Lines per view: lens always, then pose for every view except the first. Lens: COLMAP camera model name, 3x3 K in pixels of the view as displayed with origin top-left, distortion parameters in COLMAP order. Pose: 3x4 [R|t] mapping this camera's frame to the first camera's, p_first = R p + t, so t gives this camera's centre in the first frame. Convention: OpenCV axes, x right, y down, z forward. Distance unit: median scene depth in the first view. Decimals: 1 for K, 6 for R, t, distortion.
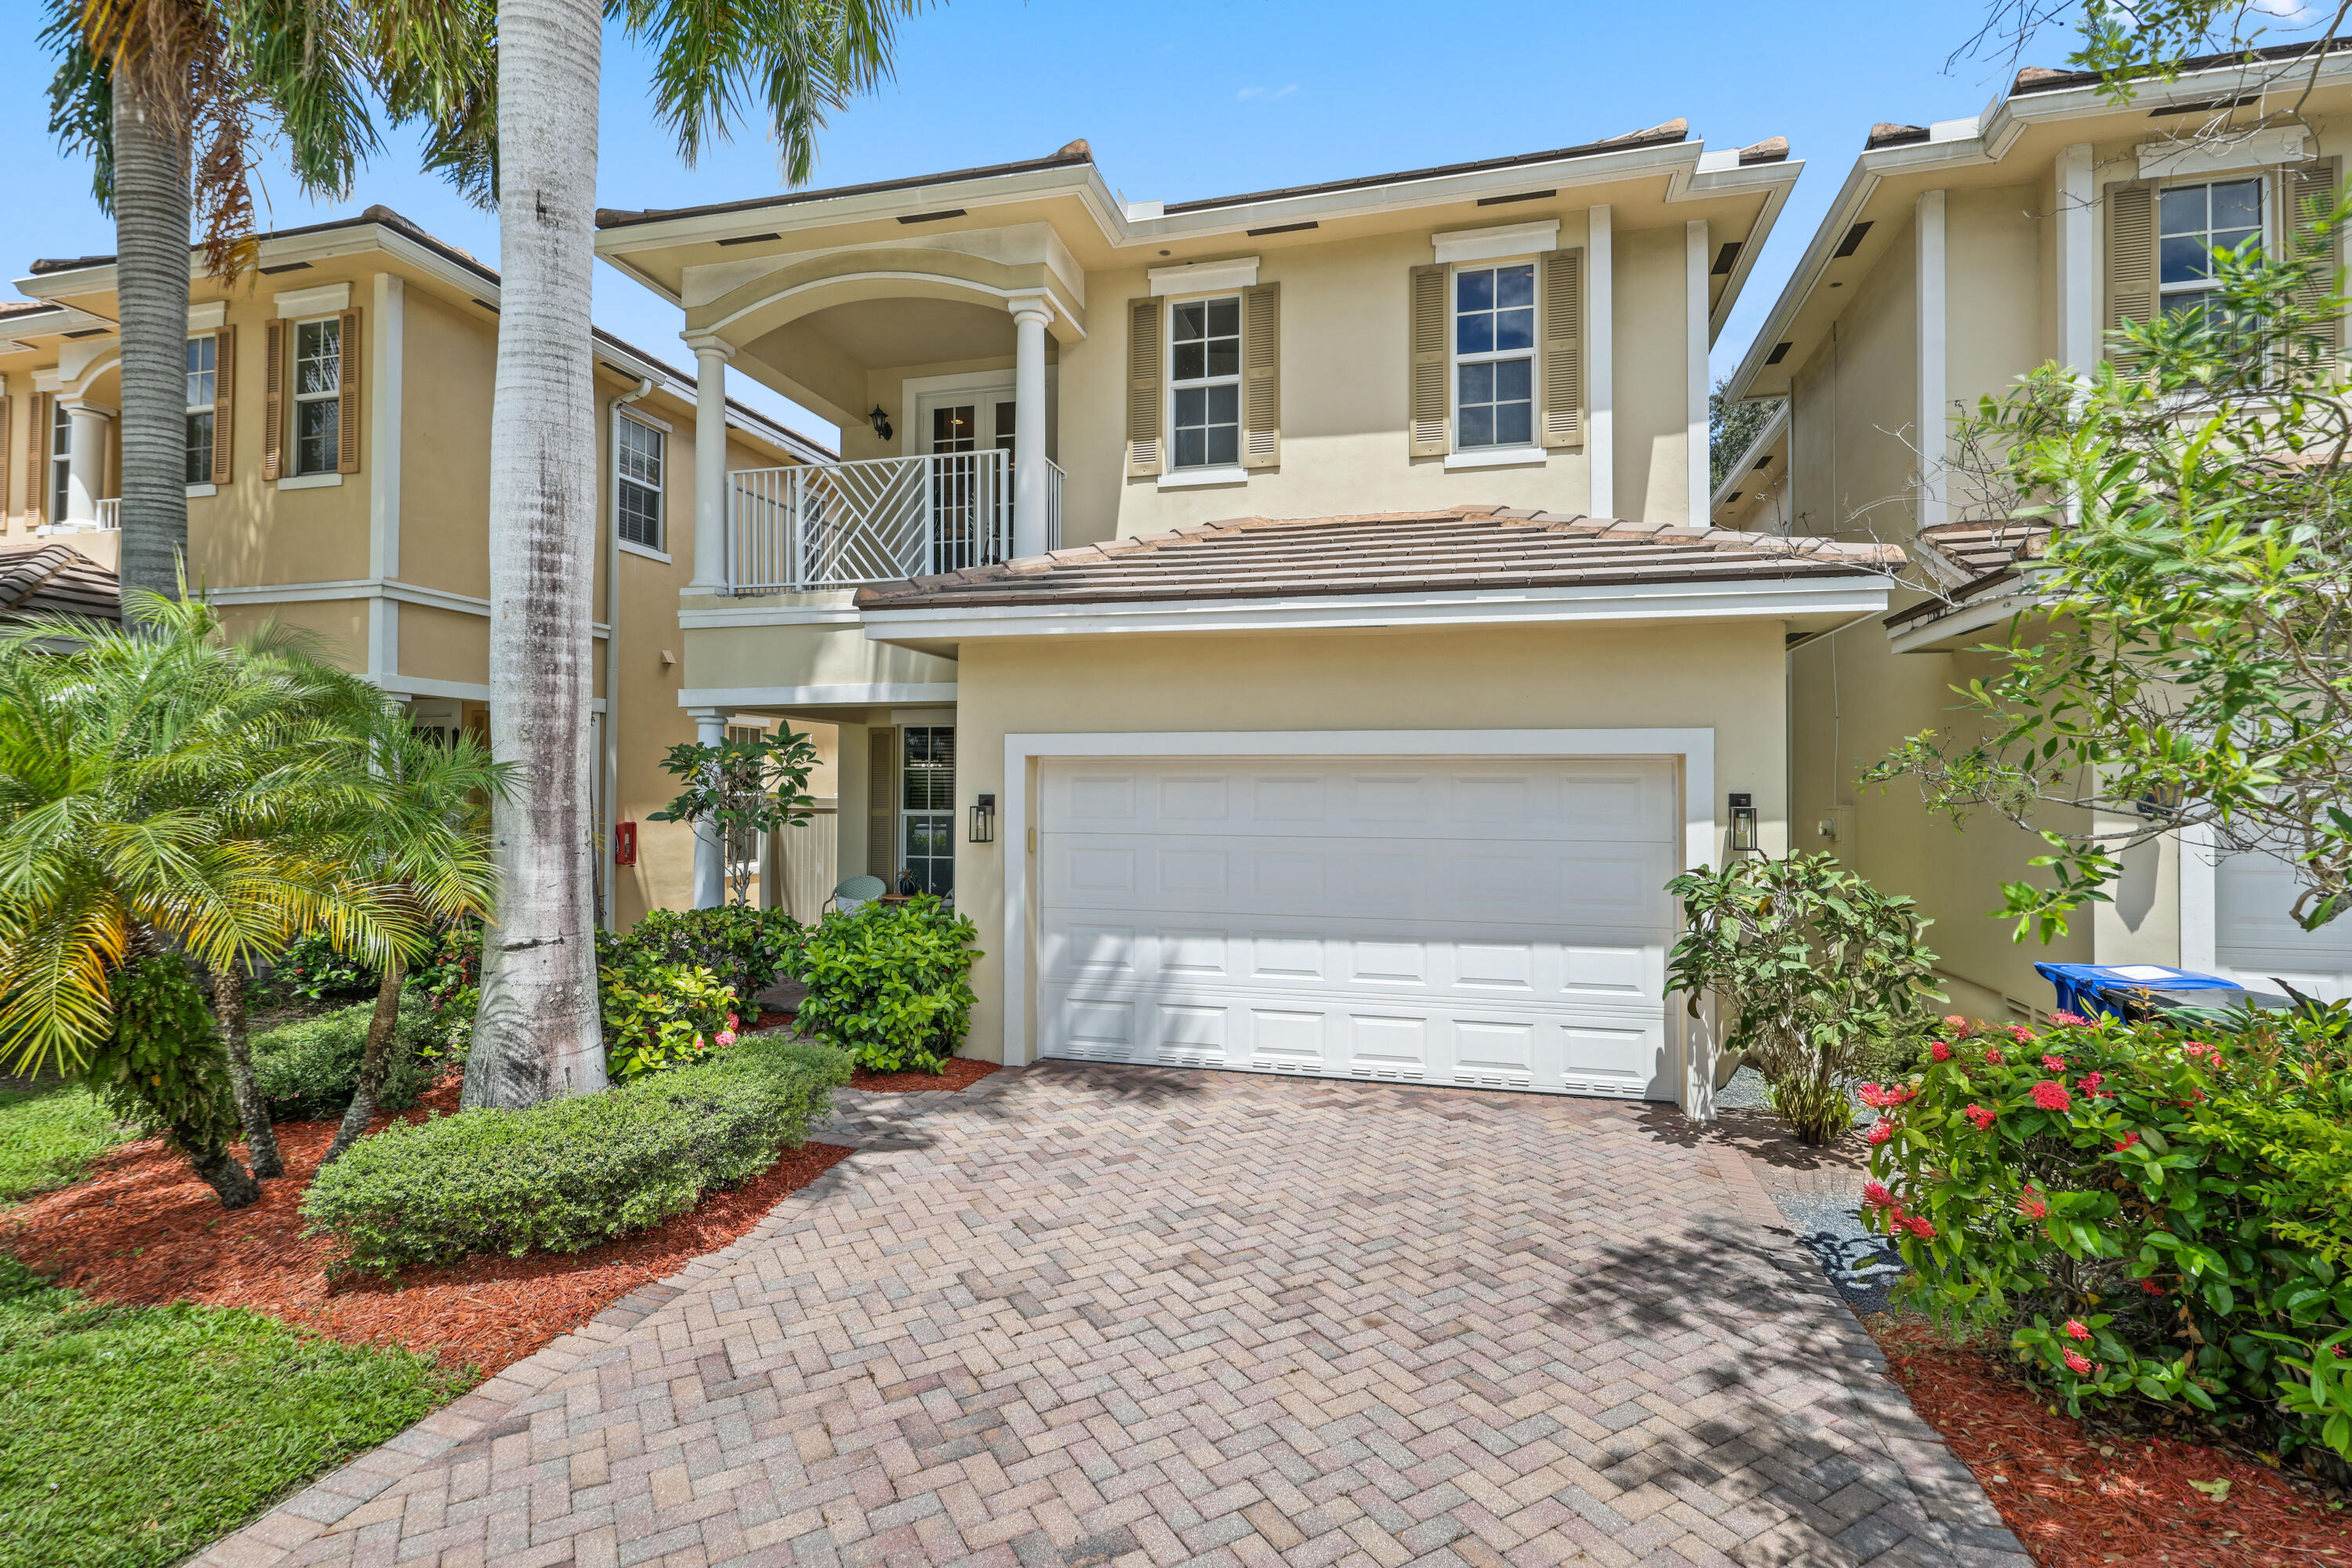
lens RADIAL K [[1121.8, 0, 1176.0], [0, 1121.8, 784.0], [0, 0, 1]] dist [0.008200, 0.000064]
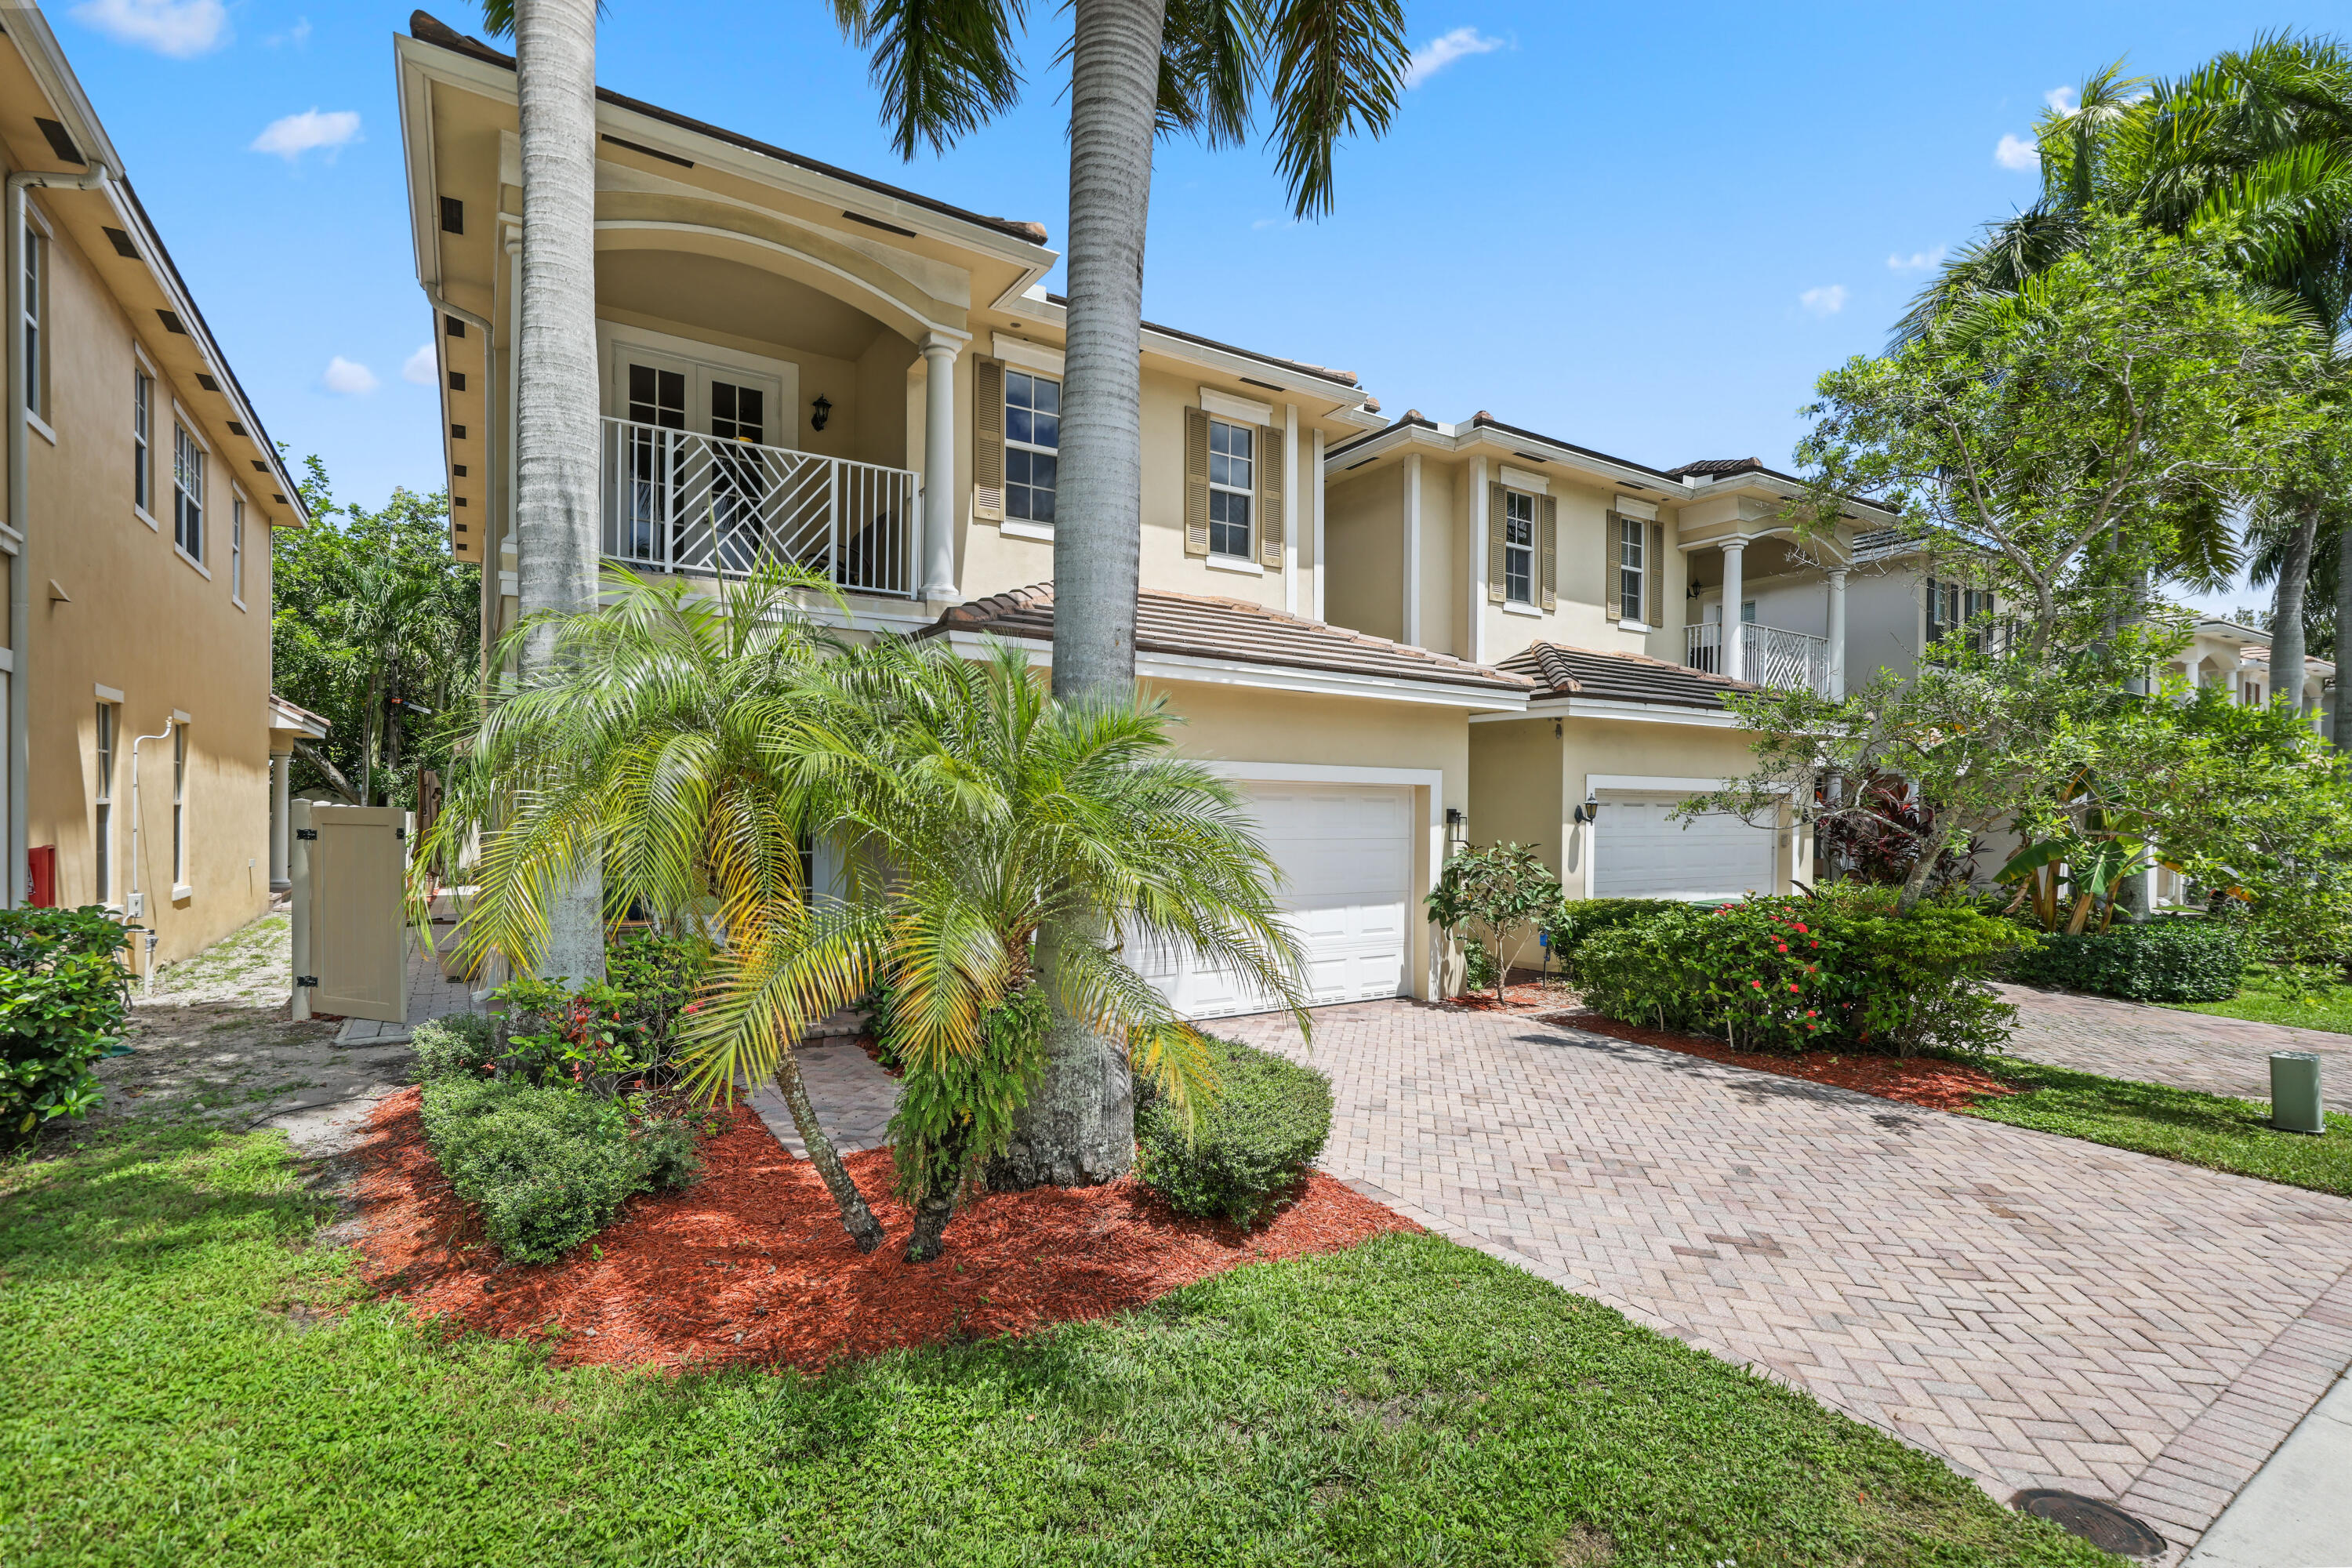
lens RADIAL K [[1081.3, 0, 1176.8], [0, 1081.3, 833.8], [0, 0, 1]] dist [-0.001782, -0.000030]
pose [[0.672019, -0.014968, 0.740382, -0.746906], [-0.011109, 0.999479, 0.030289, 0.000814], [-0.740450, -0.028580, 0.671503, 0.148450]]
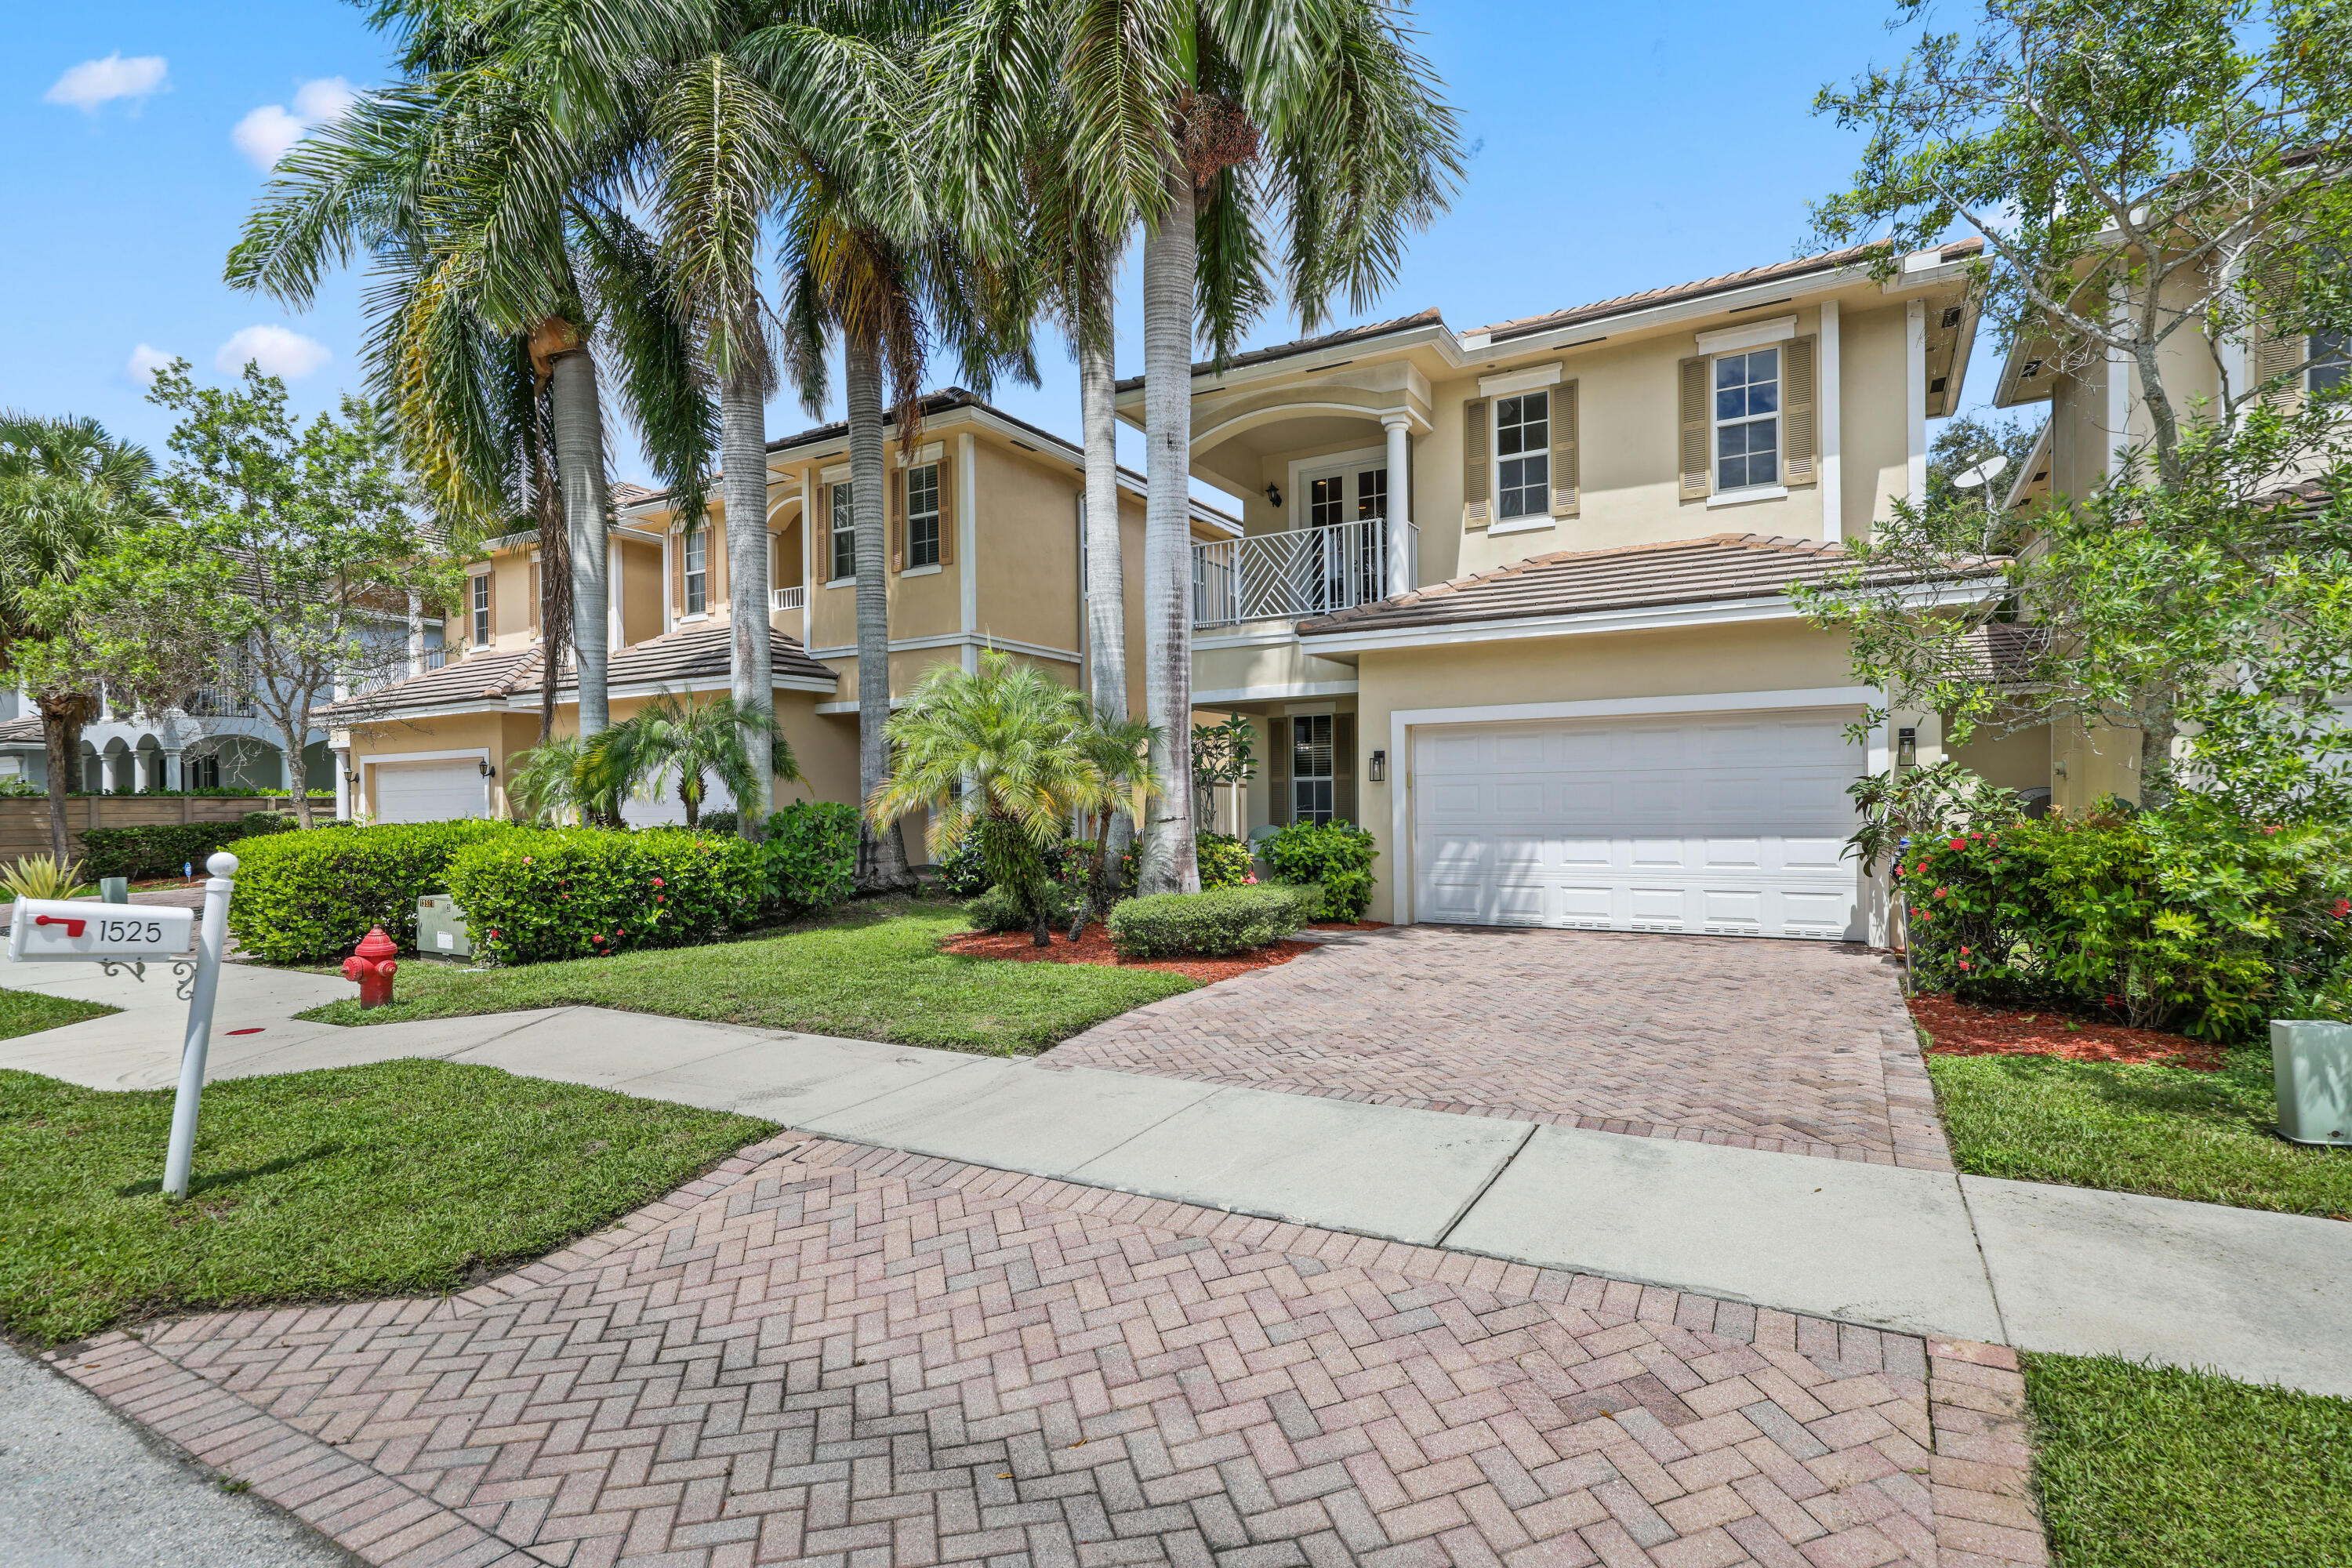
lens RADIAL K [[1150.9, 0, 1168.6], [0, 1150.9, 826.5], [0, 0, 1]] dist [0.001582, -0.000096]
pose [[0.964242, -0.012558, -0.264726, -0.026352], [0.020153, 0.999459, 0.025994, 0.058231], [0.264257, -0.030400, 0.963973, -0.535494]]
